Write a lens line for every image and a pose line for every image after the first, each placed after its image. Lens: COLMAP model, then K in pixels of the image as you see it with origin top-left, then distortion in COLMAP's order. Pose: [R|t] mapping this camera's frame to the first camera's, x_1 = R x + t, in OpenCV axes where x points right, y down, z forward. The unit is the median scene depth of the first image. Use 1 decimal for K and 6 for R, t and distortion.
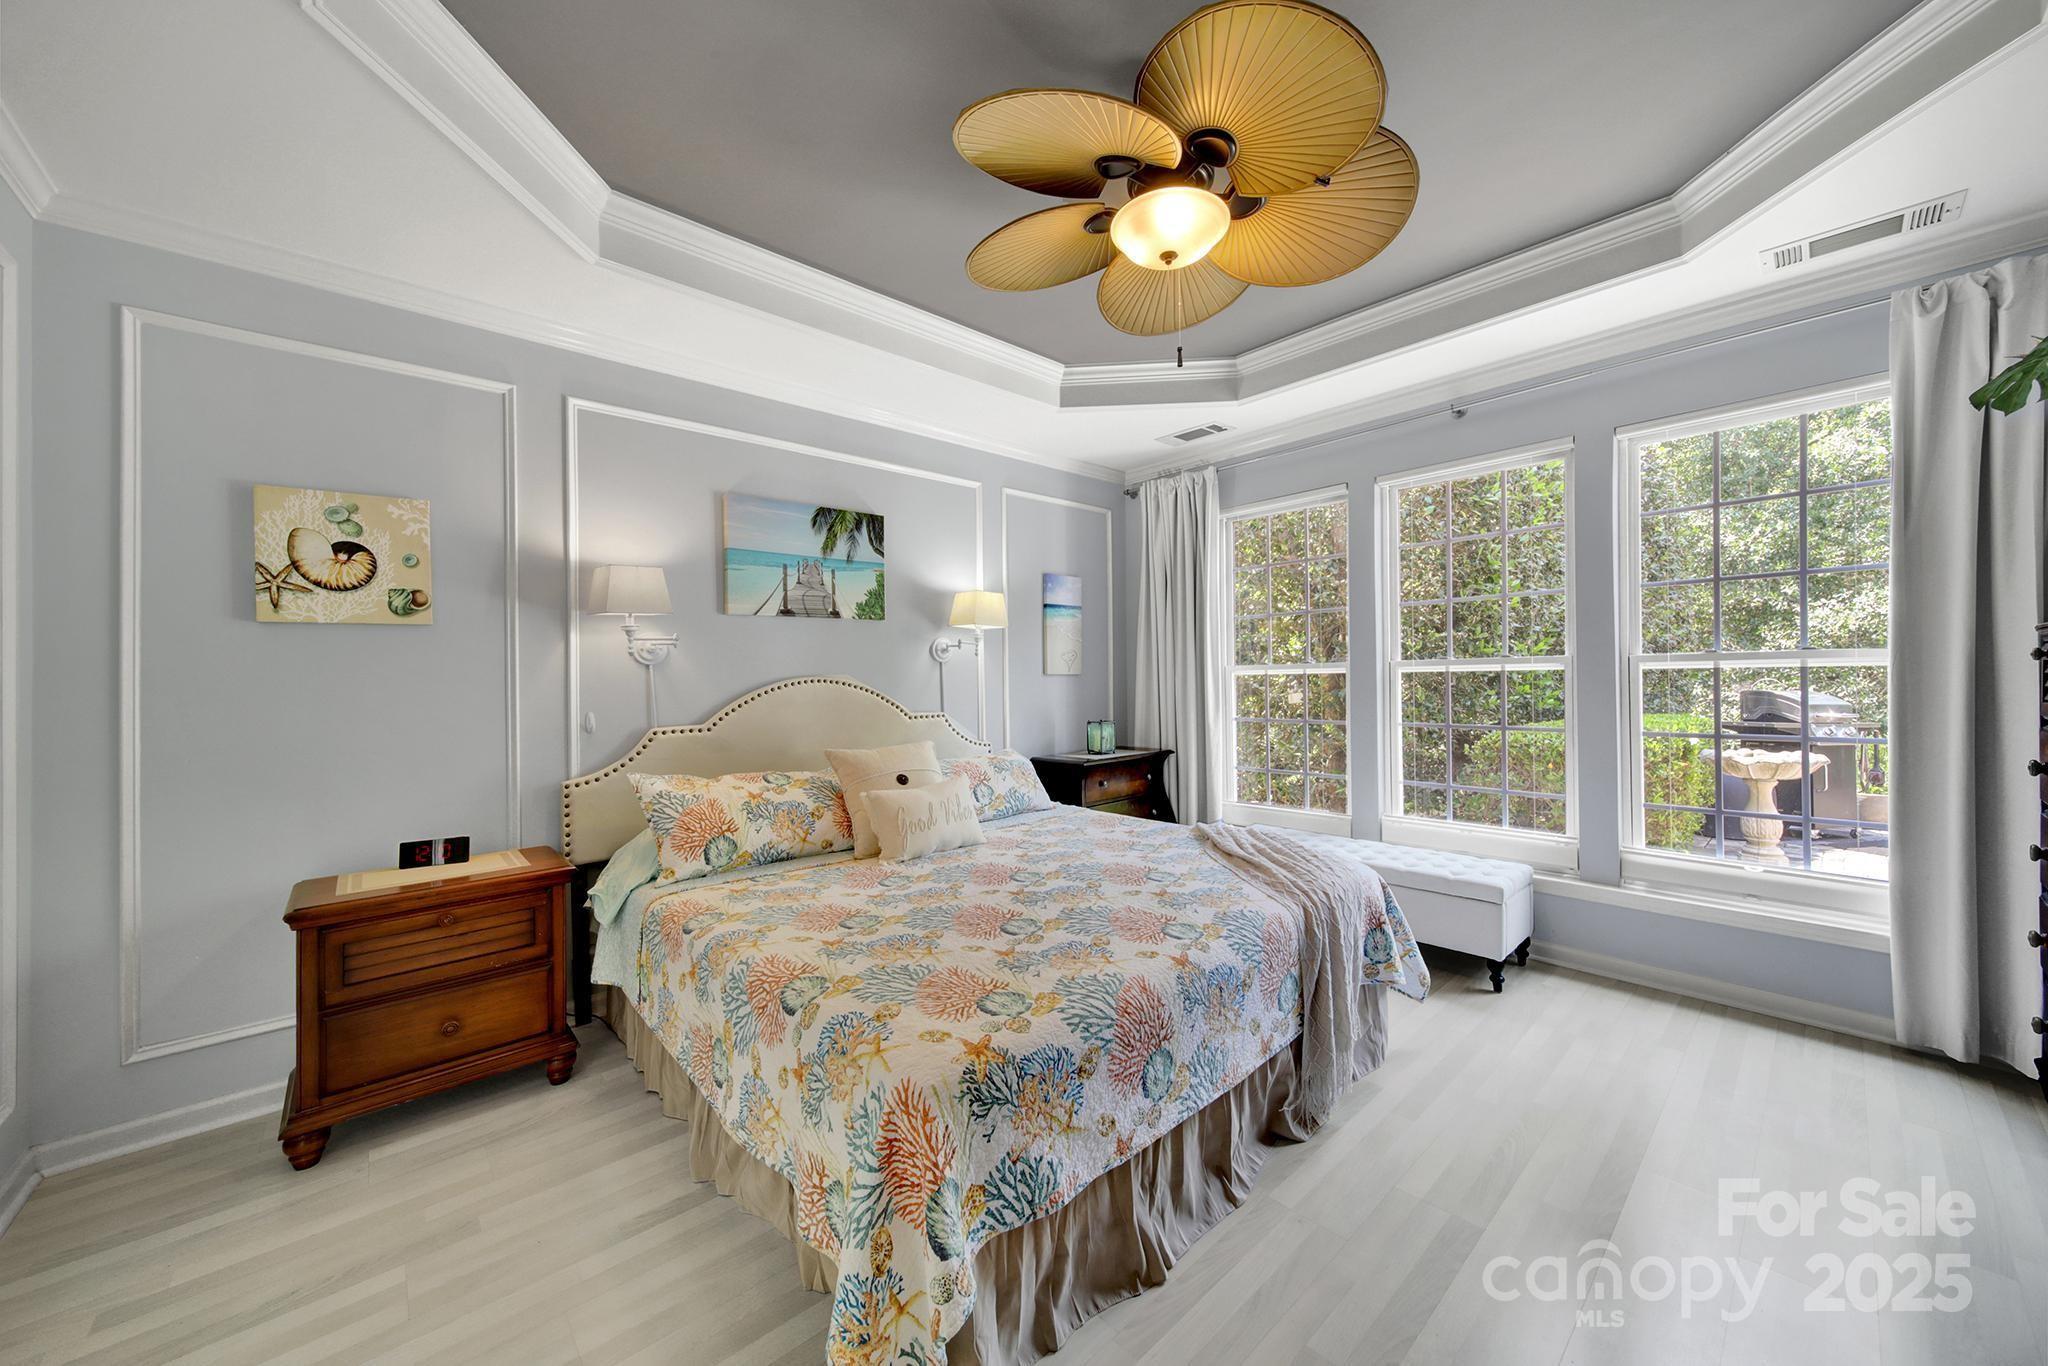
lens RADIAL K [[742.4, 0, 1022.1], [0, 742.4, 676.2], [0, 0, 1]] dist [0.002560, -0.000239]
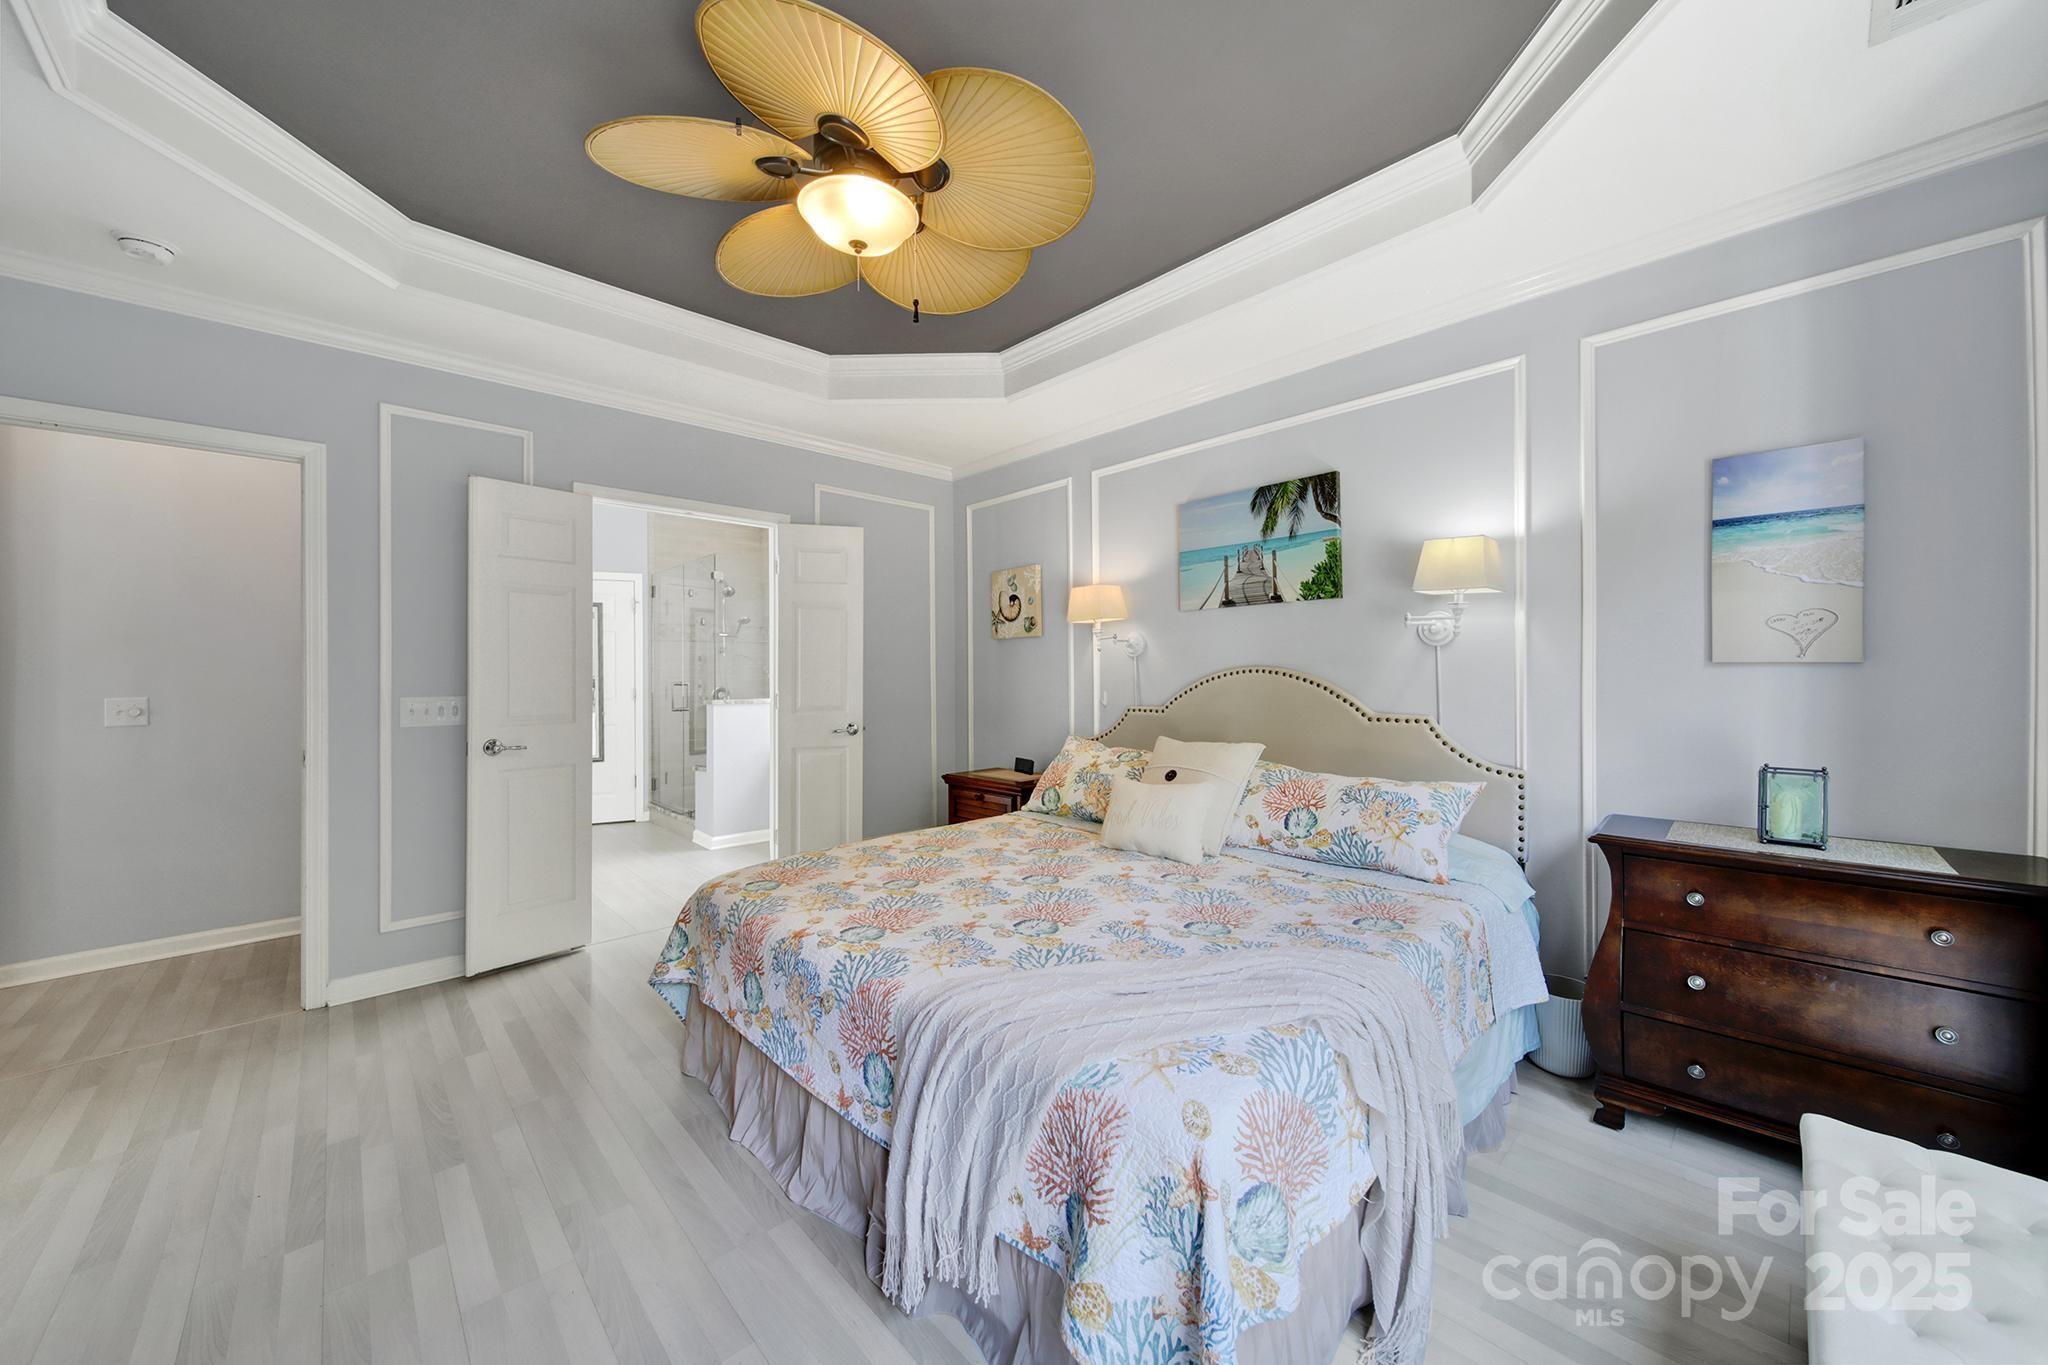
lens RADIAL K [[742.4, 0, 1027.3], [0, 742.4, 673.6], [0, 0, 1]] dist [0.002560, -0.000239]
pose [[0.023088, 0.014027, -0.999635, 0.663080], [0.004192, 0.999891, 0.014127, -0.004856], [0.999725, -0.004516, 0.023027, 0.669867]]
